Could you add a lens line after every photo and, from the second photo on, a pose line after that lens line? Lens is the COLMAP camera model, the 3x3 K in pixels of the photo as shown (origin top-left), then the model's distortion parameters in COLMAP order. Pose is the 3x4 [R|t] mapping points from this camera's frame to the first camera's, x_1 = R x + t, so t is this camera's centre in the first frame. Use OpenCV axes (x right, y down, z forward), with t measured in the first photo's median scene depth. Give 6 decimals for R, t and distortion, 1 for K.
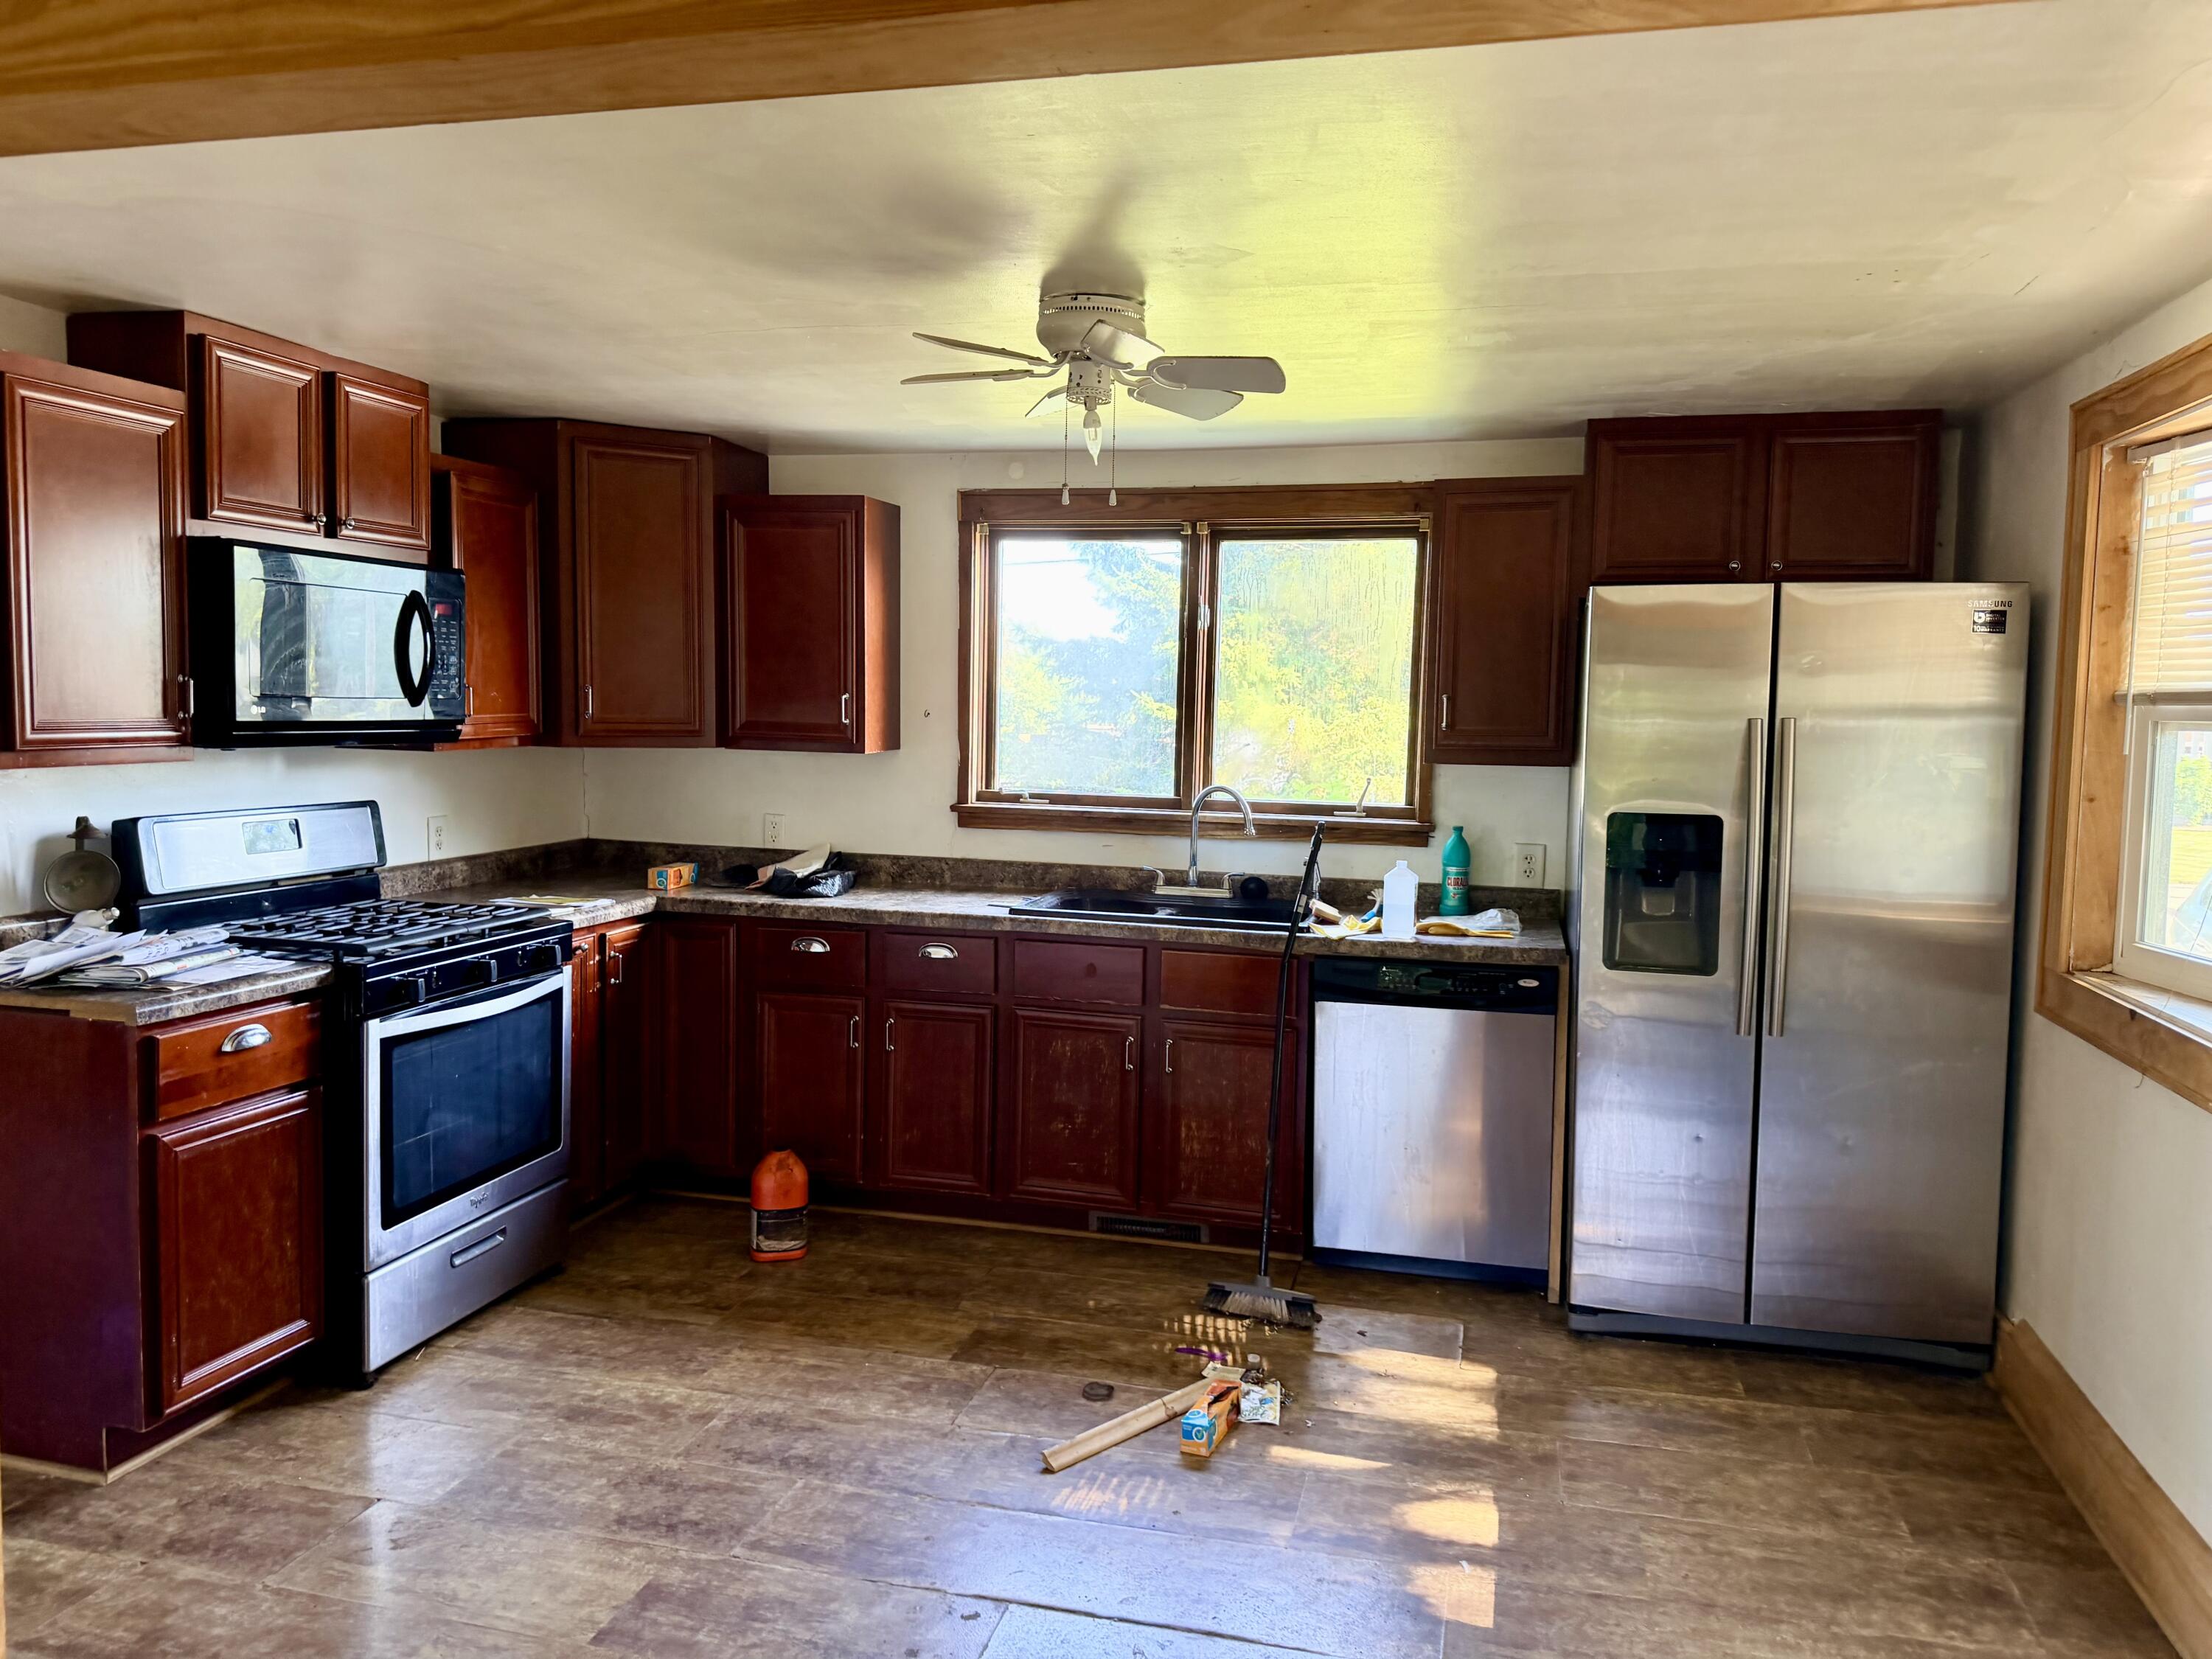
lens RADIAL K [[1561.7, 0, 1109.7], [0, 1561.7, 836.2], [0, 0, 1]] dist [0.031488, -0.037906]
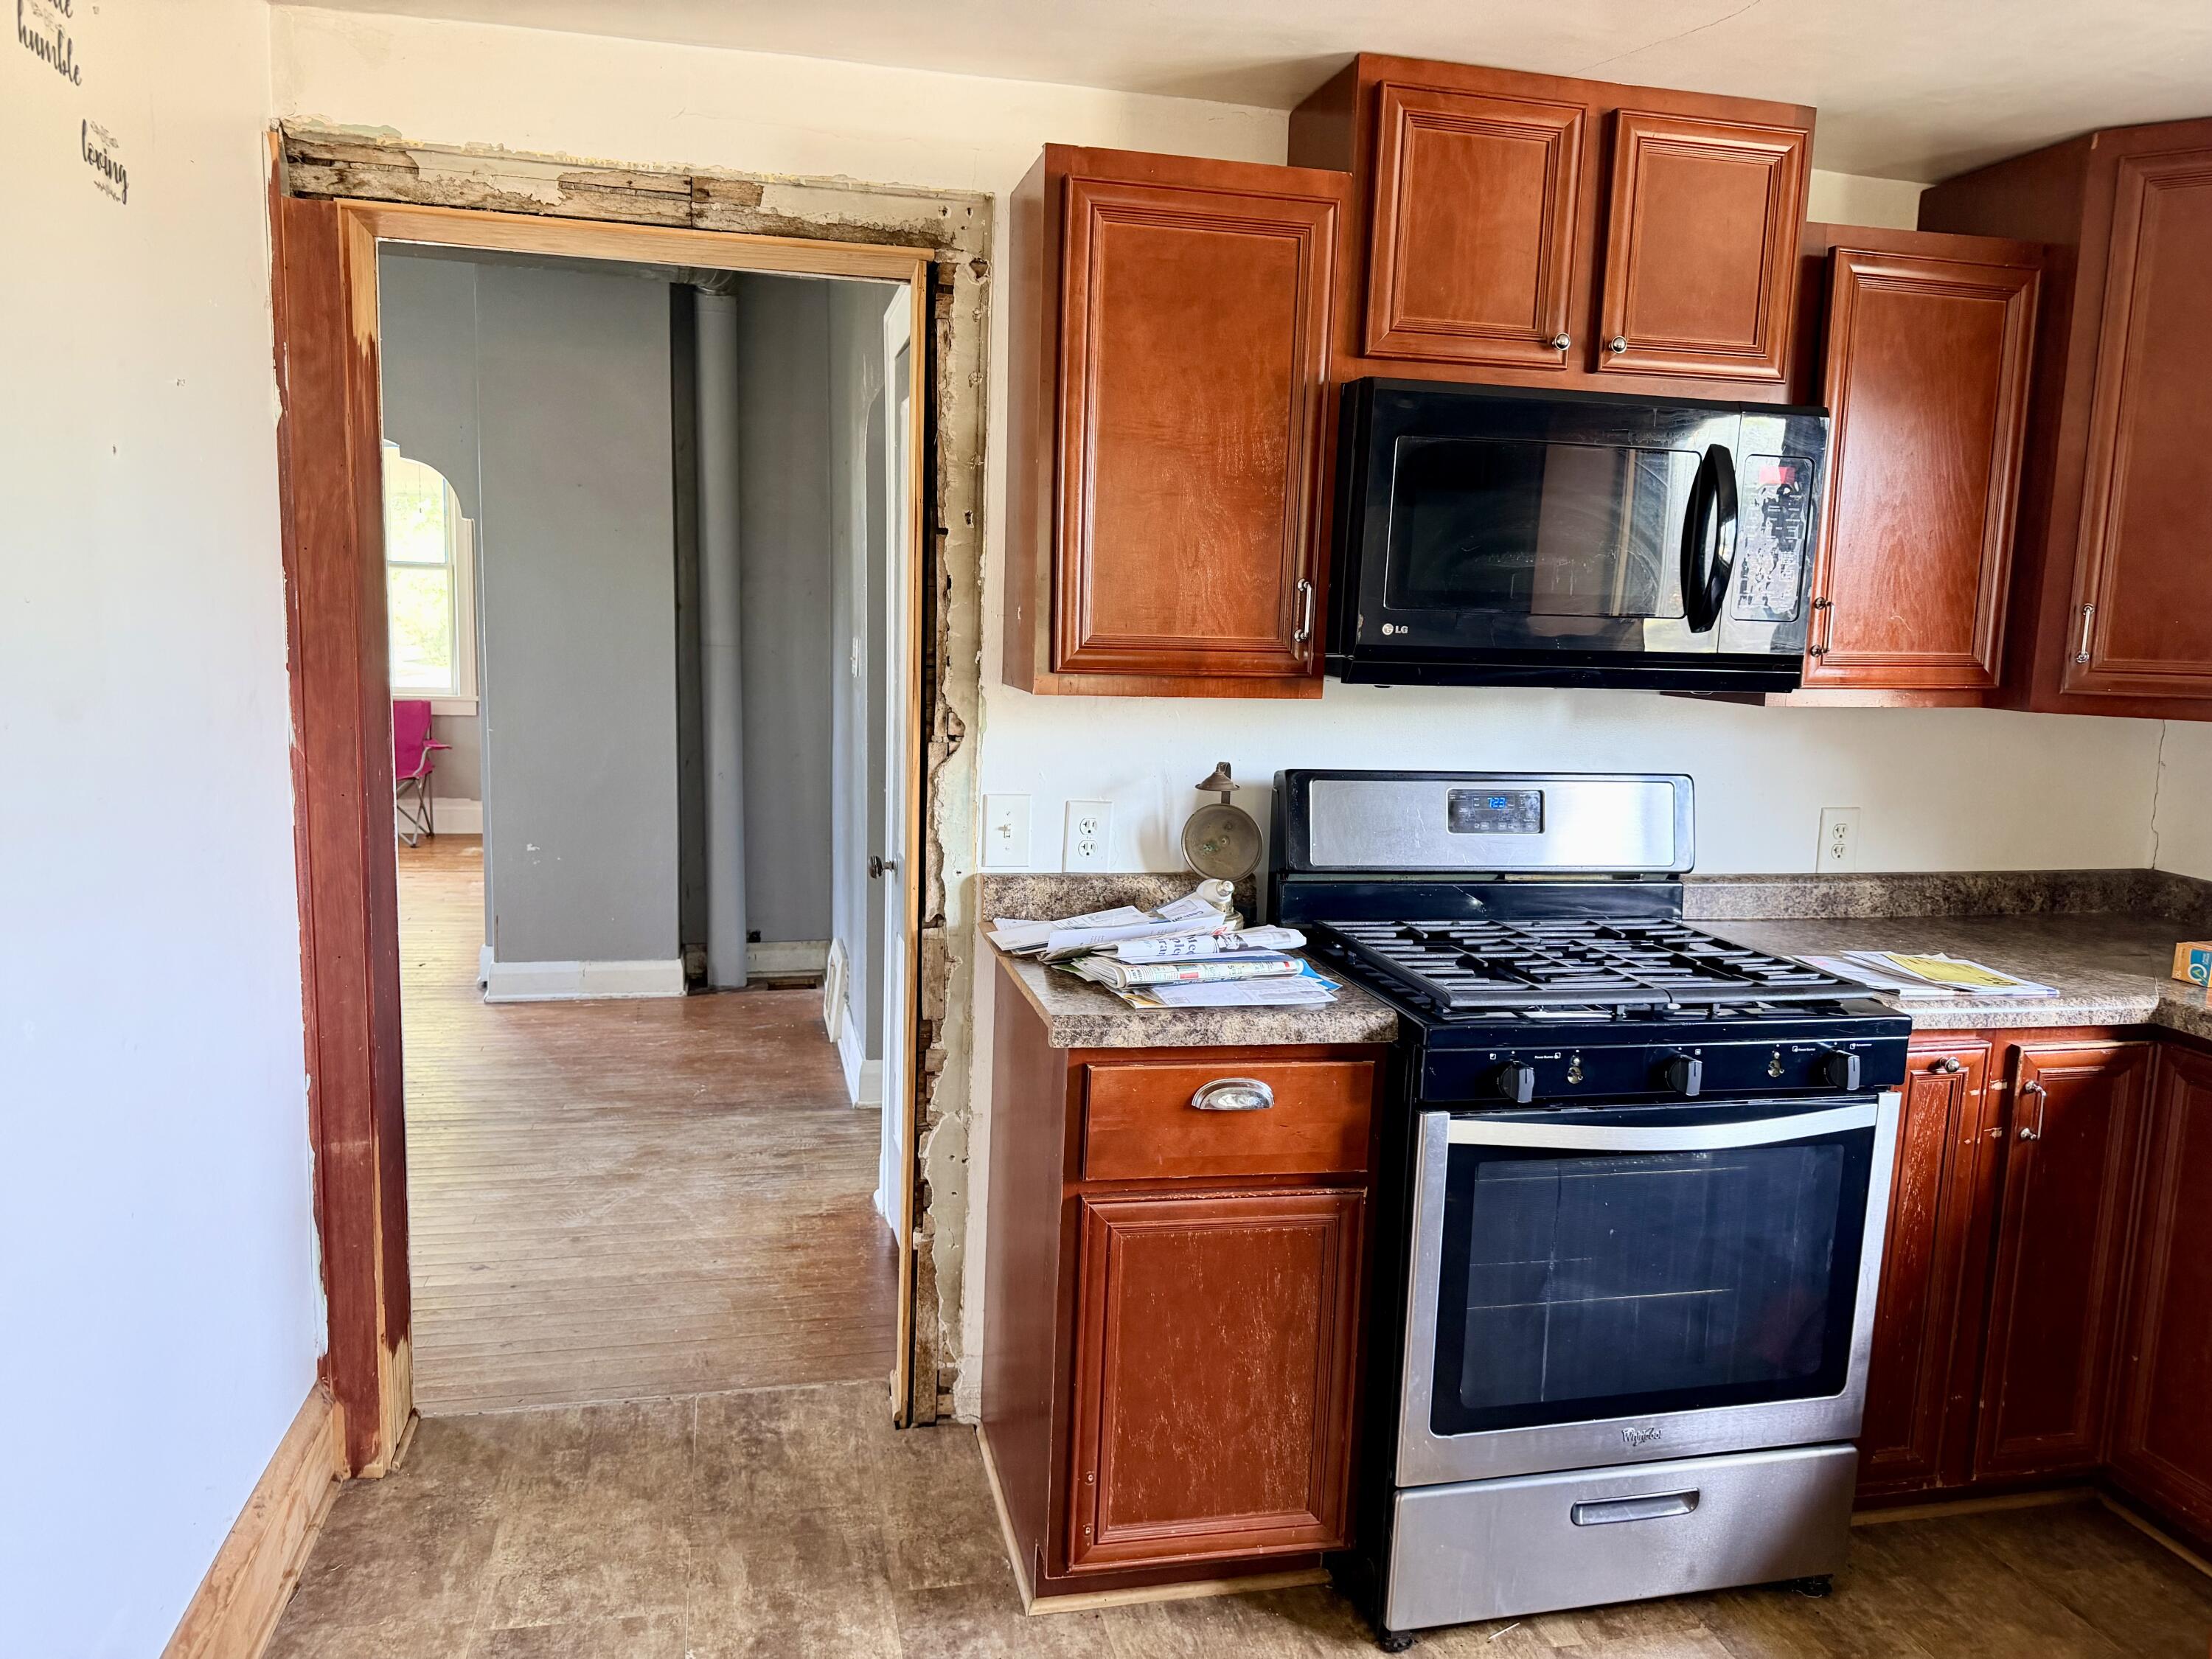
lens RADIAL K [[1561.7, 0, 1109.7], [0, 1561.7, 836.2], [0, 0, 1]] dist [0.031488, -0.037906]
pose [[0.461090, 0.119049, -0.879331, 0.013100], [-0.099179, 0.991664, 0.082252, -0.028176], [0.881793, 0.049286, 0.469054, 0.483445]]
